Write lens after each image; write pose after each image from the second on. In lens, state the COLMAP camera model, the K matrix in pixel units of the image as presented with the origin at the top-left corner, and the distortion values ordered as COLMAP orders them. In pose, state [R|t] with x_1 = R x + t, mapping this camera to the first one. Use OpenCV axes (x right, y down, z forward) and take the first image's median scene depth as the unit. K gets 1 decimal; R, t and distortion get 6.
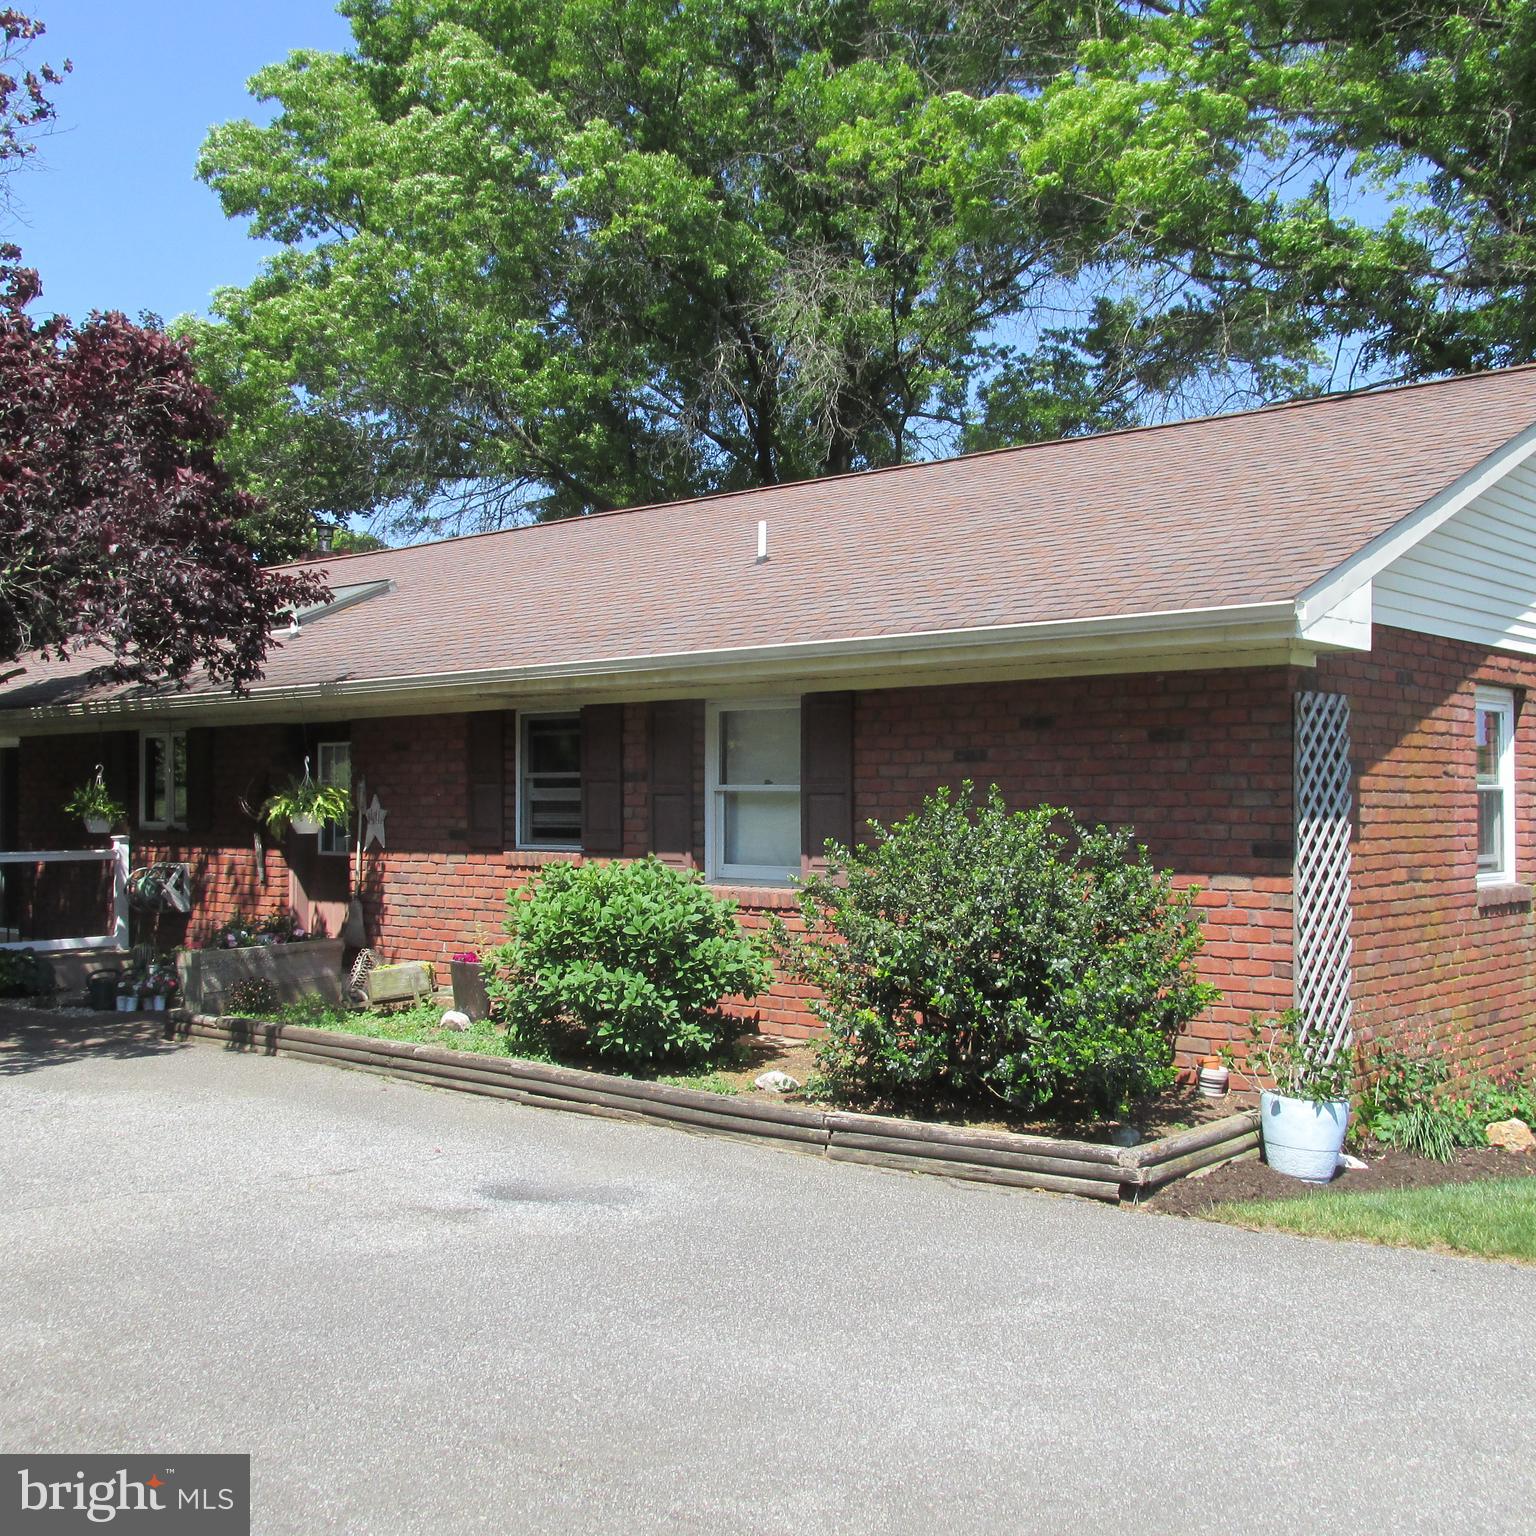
lens RADIAL K [[1689.5, 0, 767.9], [0, 1689.5, 781.1], [0, 0, 1]] dist [-0.013554, 0.009261]
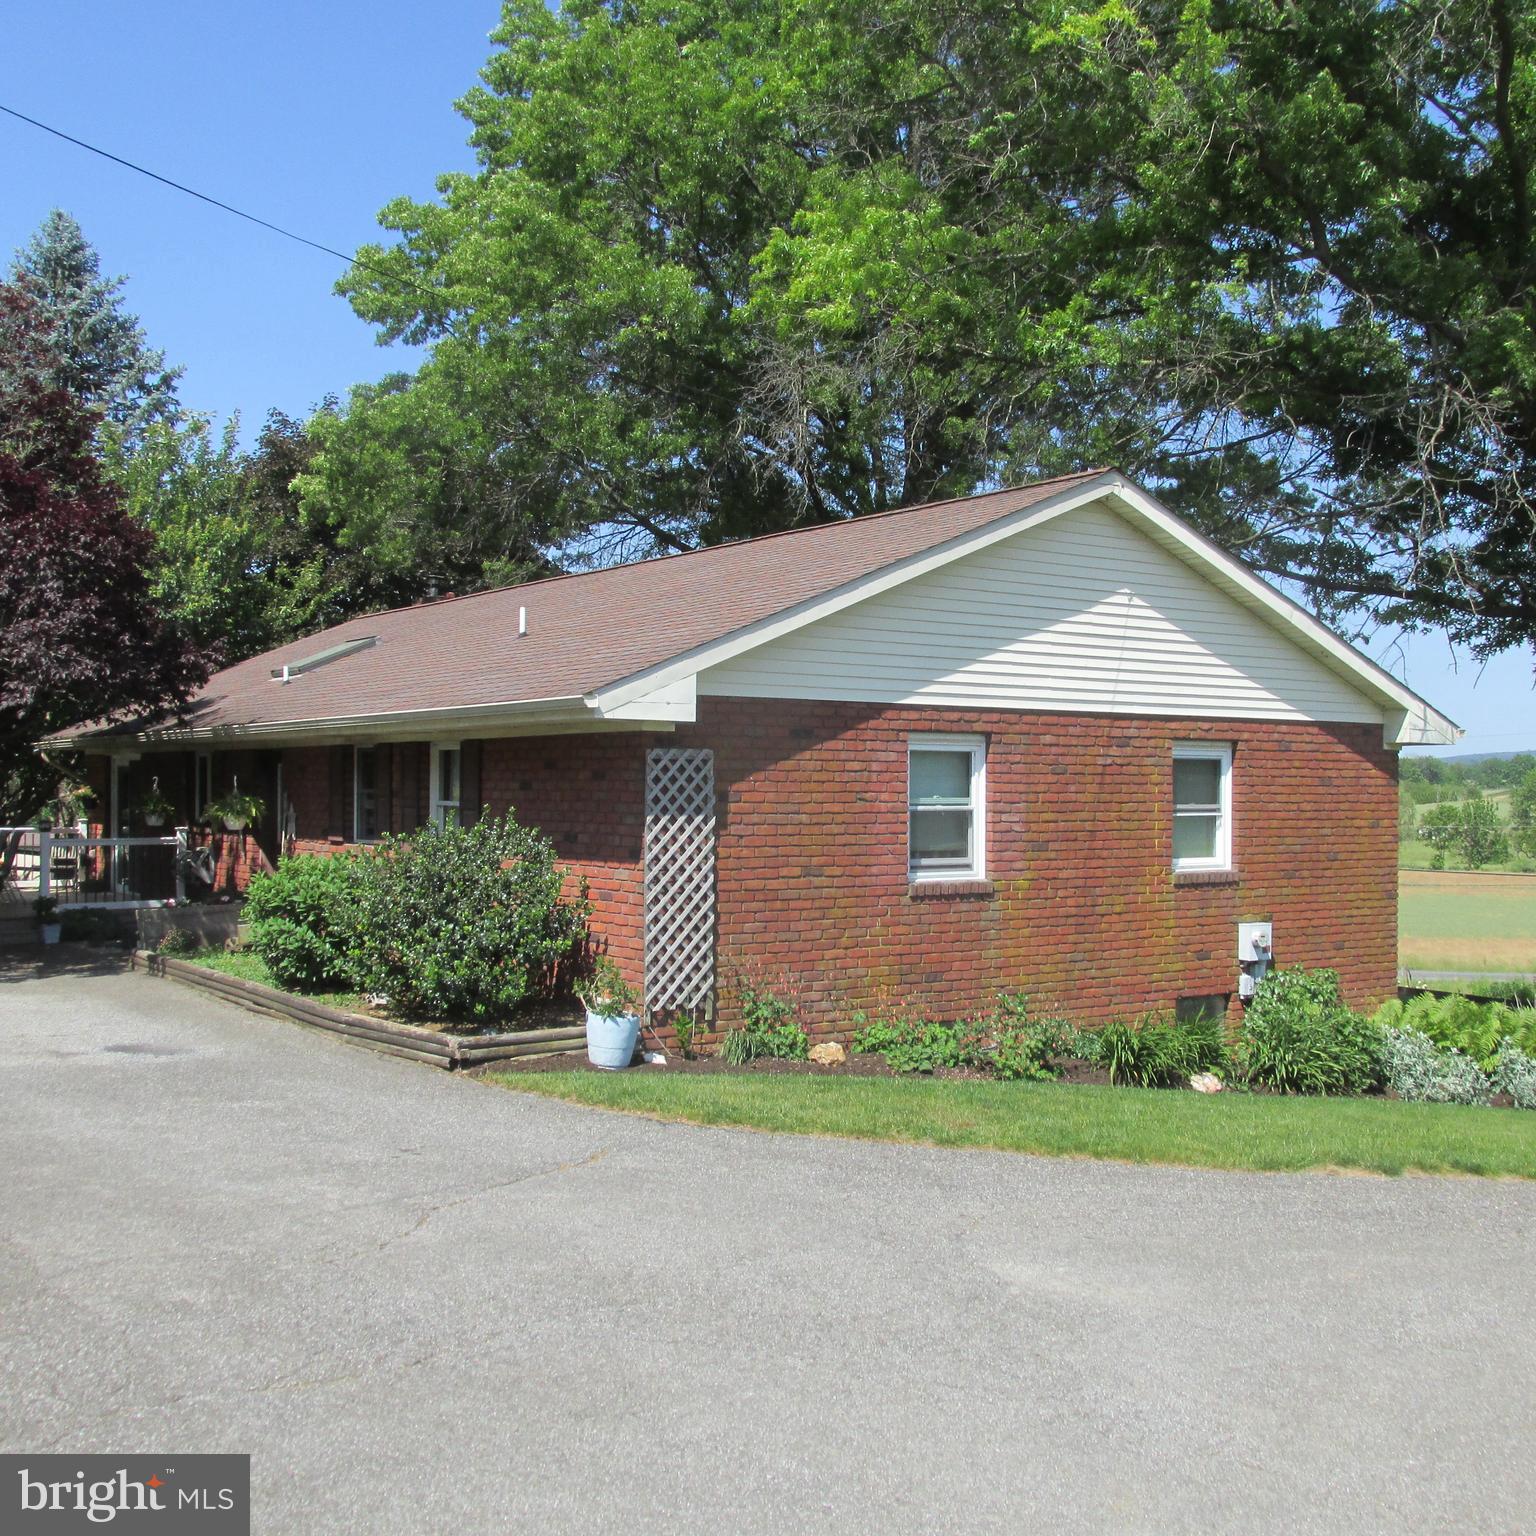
lens RADIAL K [[1689.5, 0, 767.9], [0, 1689.5, 781.1], [0, 0, 1]] dist [-0.013554, 0.009261]
pose [[0.973604, 0.004451, -0.228200, 0.580621], [-0.002043, 0.999940, 0.010790, -0.031084], [0.228234, -0.010039, 0.973555, -0.338741]]
